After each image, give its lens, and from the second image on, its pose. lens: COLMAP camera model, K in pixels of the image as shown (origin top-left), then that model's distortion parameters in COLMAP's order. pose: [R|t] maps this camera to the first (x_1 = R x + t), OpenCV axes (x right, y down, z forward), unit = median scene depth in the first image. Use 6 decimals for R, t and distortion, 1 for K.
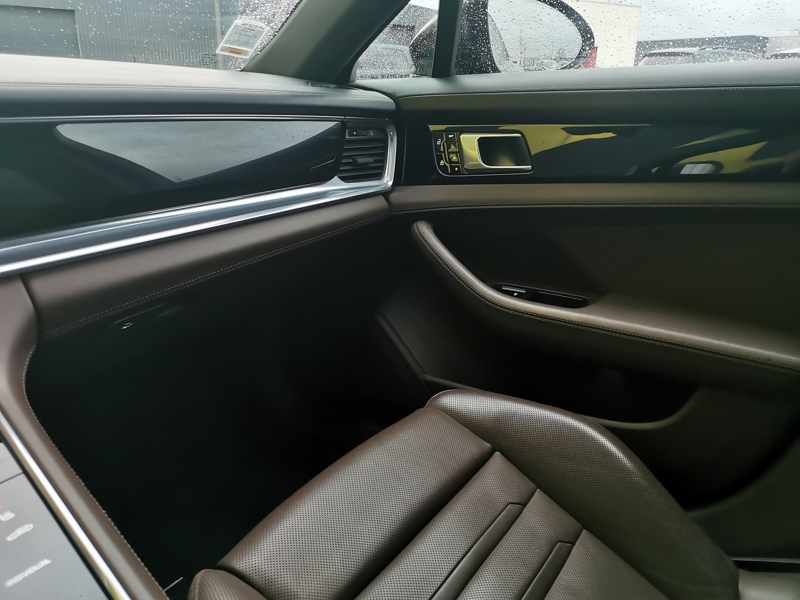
lens RADIAL K [[634.4, 0, 399.5], [0, 634.4, 295.6], [0, 0, 1]] dist [0.004924, -0.001996]
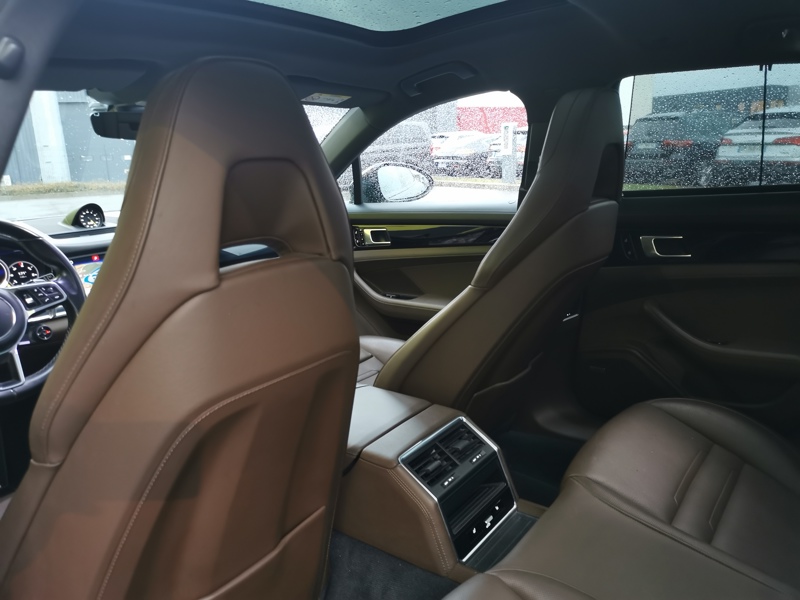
lens RADIAL K [[634.4, 0, 399.5], [0, 634.4, 295.6], [0, 0, 1]] dist [0.004924, -0.001996]
pose [[0.998284, -0.035184, -0.046817, 0.329306], [0.030659, 0.995092, -0.094086, 0.214796], [0.049897, 0.092490, 0.994463, -1.307094]]
